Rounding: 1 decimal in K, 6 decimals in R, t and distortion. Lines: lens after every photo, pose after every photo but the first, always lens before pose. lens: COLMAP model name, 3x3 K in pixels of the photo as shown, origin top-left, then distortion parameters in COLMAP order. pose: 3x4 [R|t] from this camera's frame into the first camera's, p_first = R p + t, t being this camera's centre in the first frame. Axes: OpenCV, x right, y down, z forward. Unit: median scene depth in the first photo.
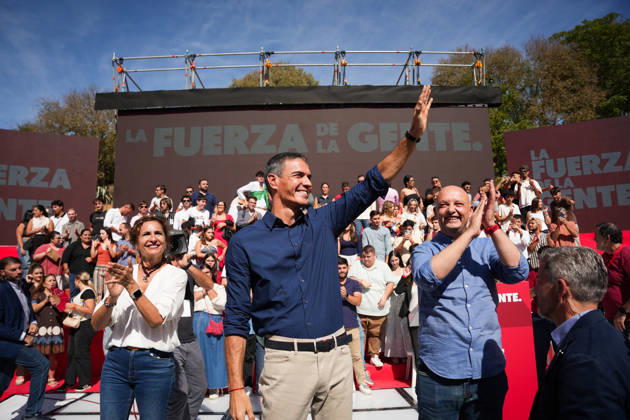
lens RADIAL K [[432.5, 0, 311.9], [0, 432.5, 217.4], [0, 0, 1]] dist [-0.184701, 0.142056]
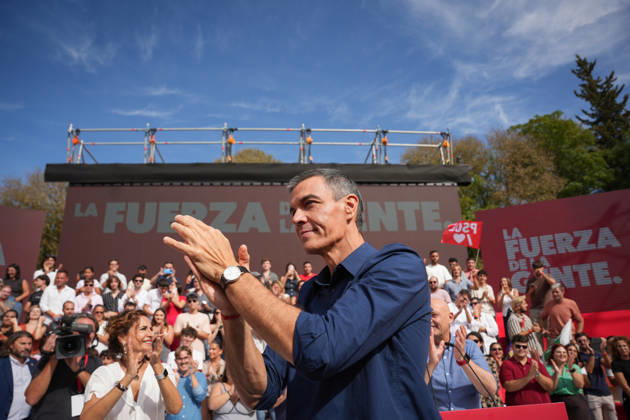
lens RADIAL K [[432.5, 0, 310.5], [0, 432.5, 217.9], [0, 0, 1]] dist [-0.186077, 0.144260]
pose [[0.997922, 0.012249, 0.063263, 0.018075], [0.000877, 0.979095, -0.203400, 0.009610], [-0.064431, 0.203033, 0.977050, 0.067886]]
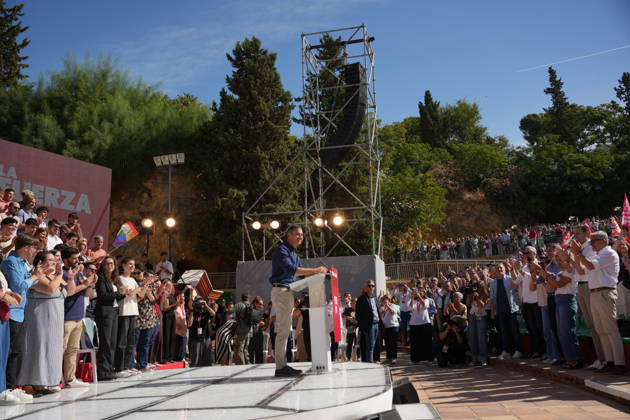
lens RADIAL K [[595.9, 0, 315.0], [0, 595.9, 210.0], [0, 0, 1]] dist [-0.001280, 0.018254]
pose [[0.134711, 0.220048, 0.966143, -0.573728], [-0.125732, 0.970945, -0.203611, 0.106150], [-0.982876, -0.094046, 0.158464, 0.123275]]
